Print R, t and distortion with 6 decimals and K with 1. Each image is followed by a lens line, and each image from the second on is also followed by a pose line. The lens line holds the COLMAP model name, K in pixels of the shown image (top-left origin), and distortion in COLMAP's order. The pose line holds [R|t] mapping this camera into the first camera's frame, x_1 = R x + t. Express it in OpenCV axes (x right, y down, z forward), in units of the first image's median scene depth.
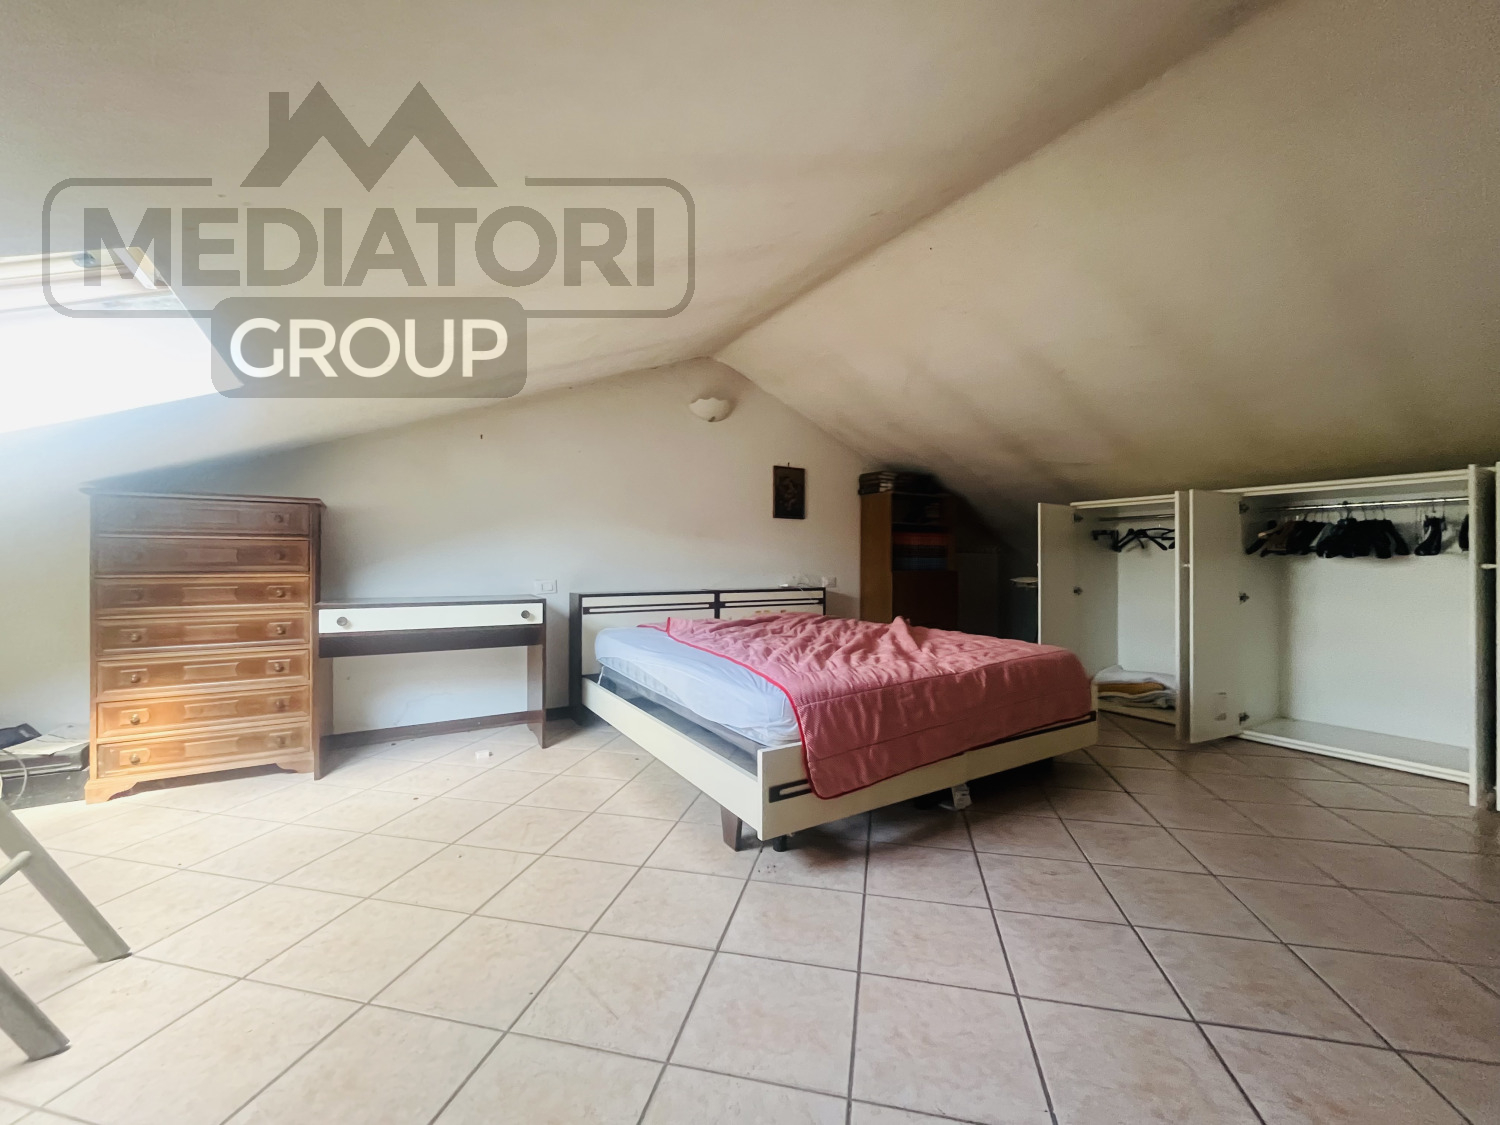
lens RADIAL K [[608.7, 0, 751.1], [0, 608.7, 560.6], [0, 0, 1]] dist [-0.001475, -0.000303]
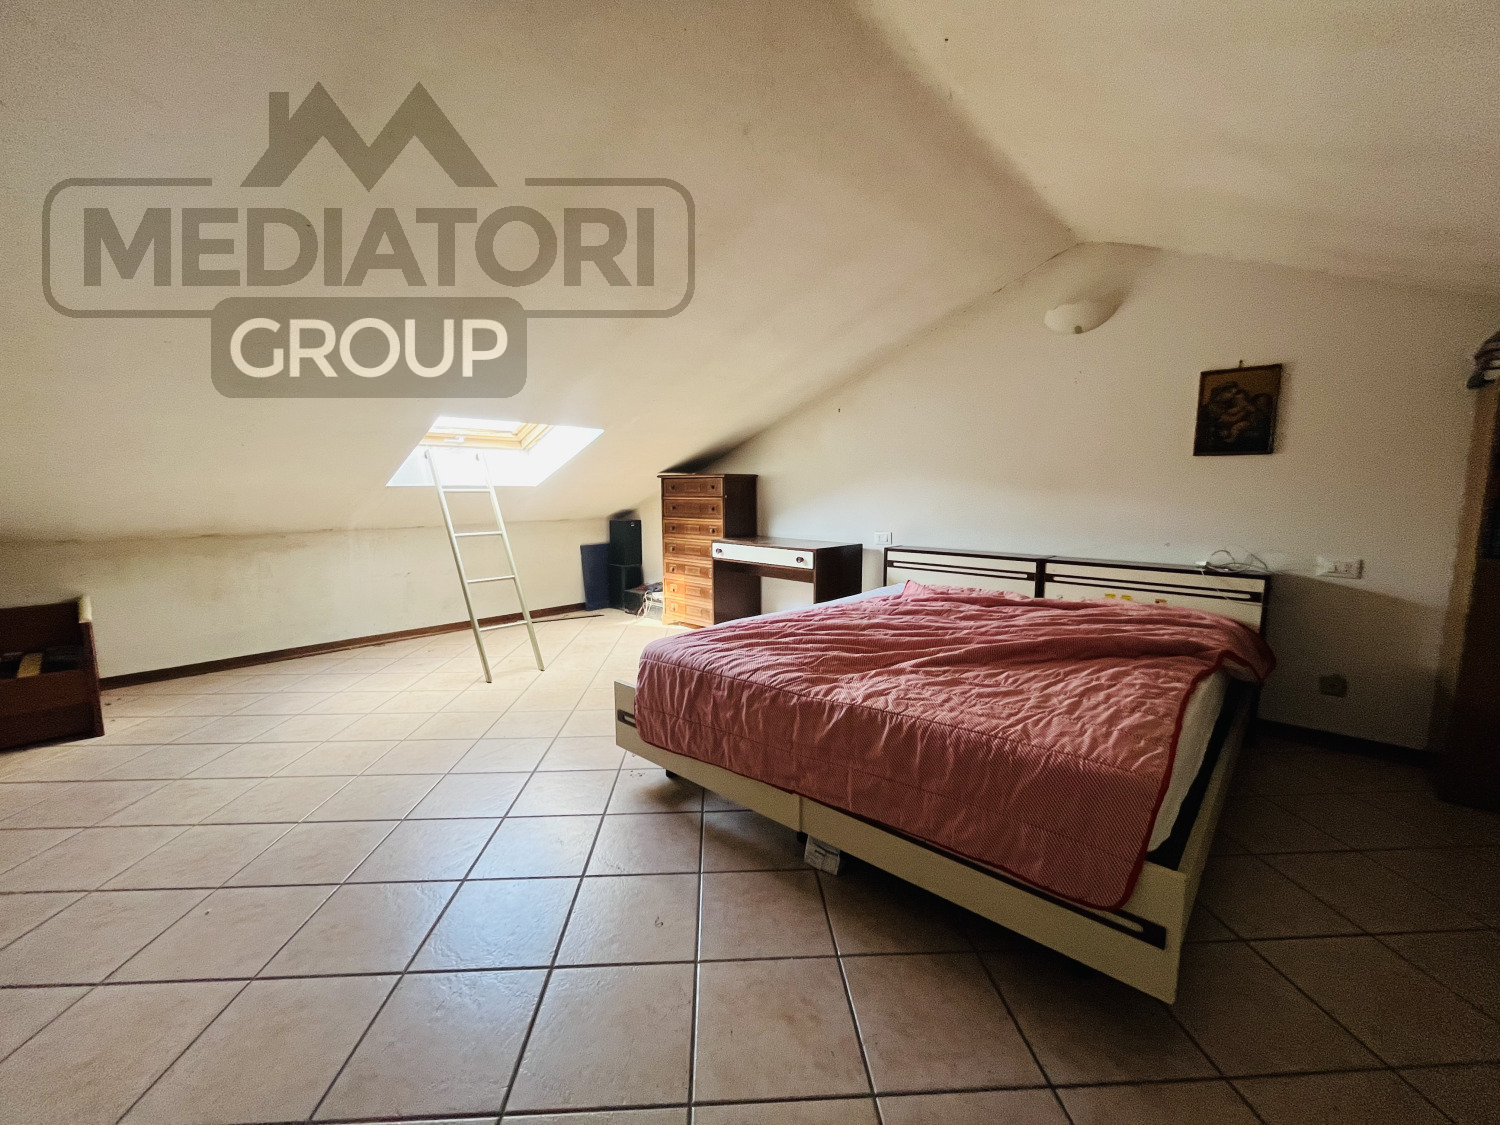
lens RADIAL K [[608.7, 0, 748.2], [0, 608.7, 562.3], [0, 0, 1]] dist [-0.001475, -0.000303]
pose [[0.276420, 0.113683, -0.954289, 0.596268], [0.003042, 0.992870, 0.119160, -0.041953], [0.961032, -0.035842, 0.274104, 0.419207]]
